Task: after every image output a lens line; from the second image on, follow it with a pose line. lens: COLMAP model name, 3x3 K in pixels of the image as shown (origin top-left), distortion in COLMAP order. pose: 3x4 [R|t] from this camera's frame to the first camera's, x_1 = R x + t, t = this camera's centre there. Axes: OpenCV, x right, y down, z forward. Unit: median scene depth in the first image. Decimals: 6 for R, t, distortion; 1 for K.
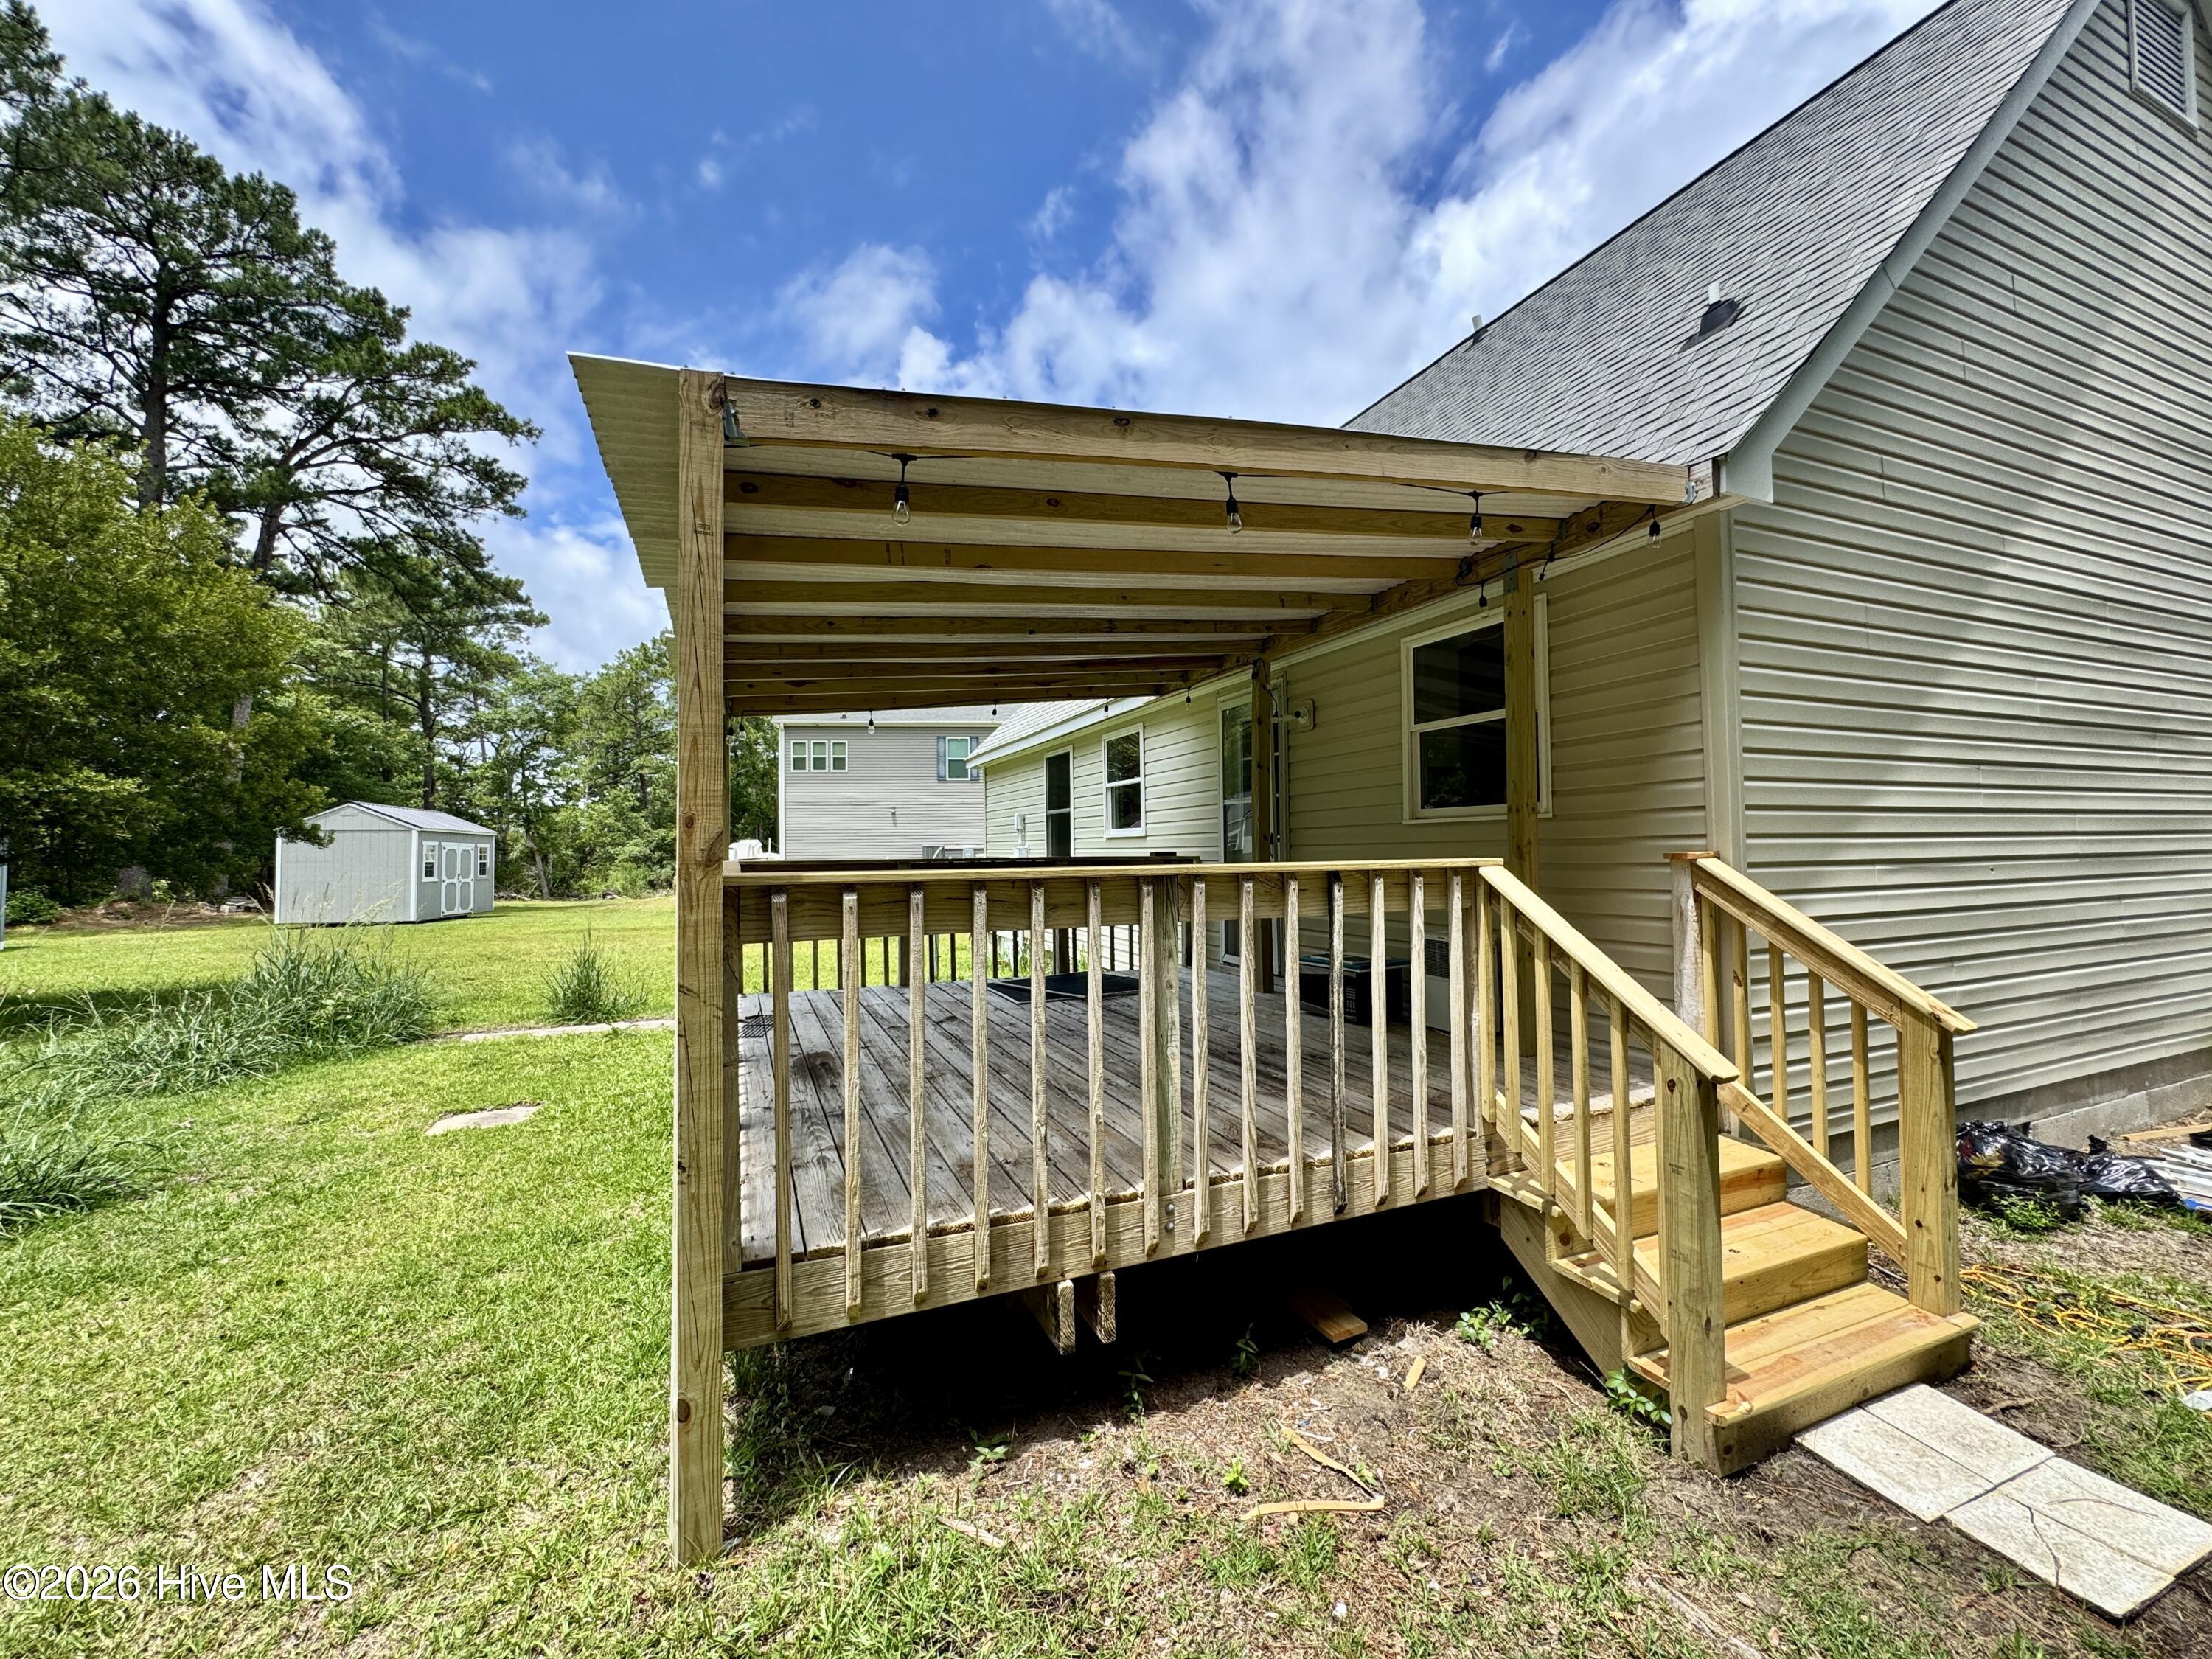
lens RADIAL K [[887.9, 0, 1106.8], [0, 887.9, 823.4], [0, 0, 1]] dist [-0.004389, 0.001293]
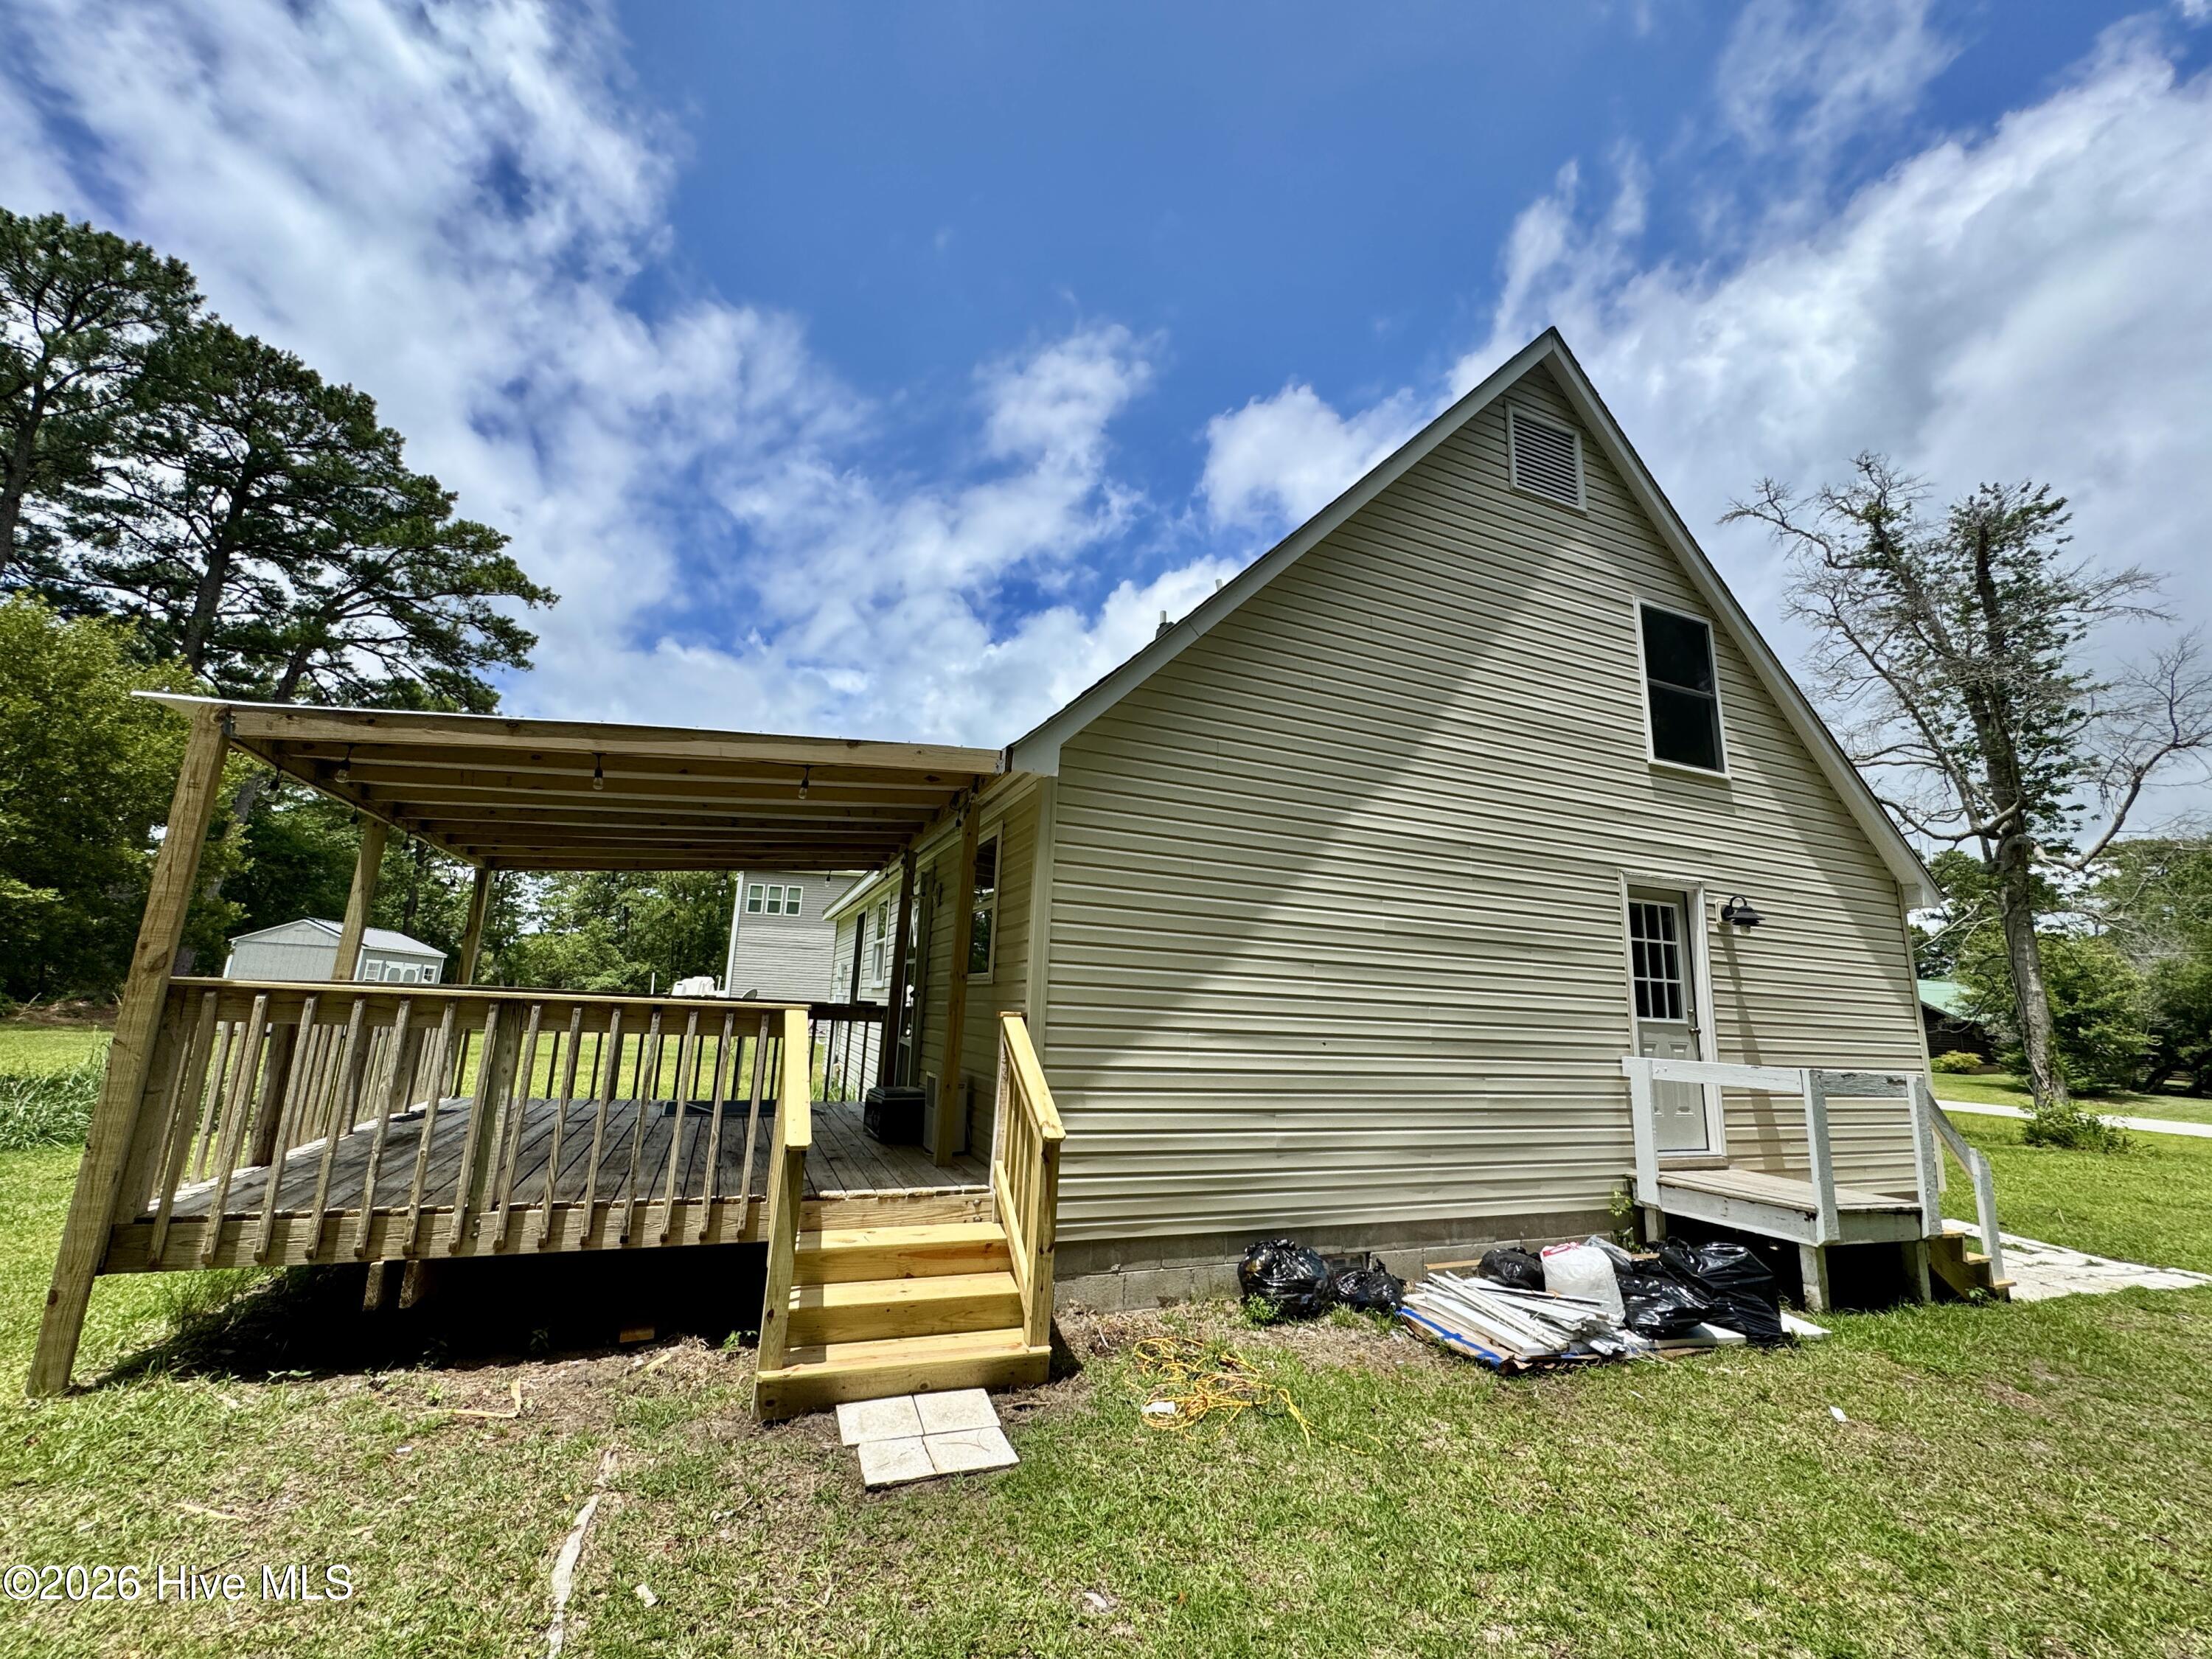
lens RADIAL K [[887.9, 0, 1118.4], [0, 887.9, 827.5], [0, 0, 1]] dist [-0.004389, 0.001293]
pose [[0.998298, 0.056664, -0.013784, 0.116341], [-0.058195, 0.983222, -0.172882, -0.003222], [0.003757, 0.173390, 0.984846, -0.061278]]
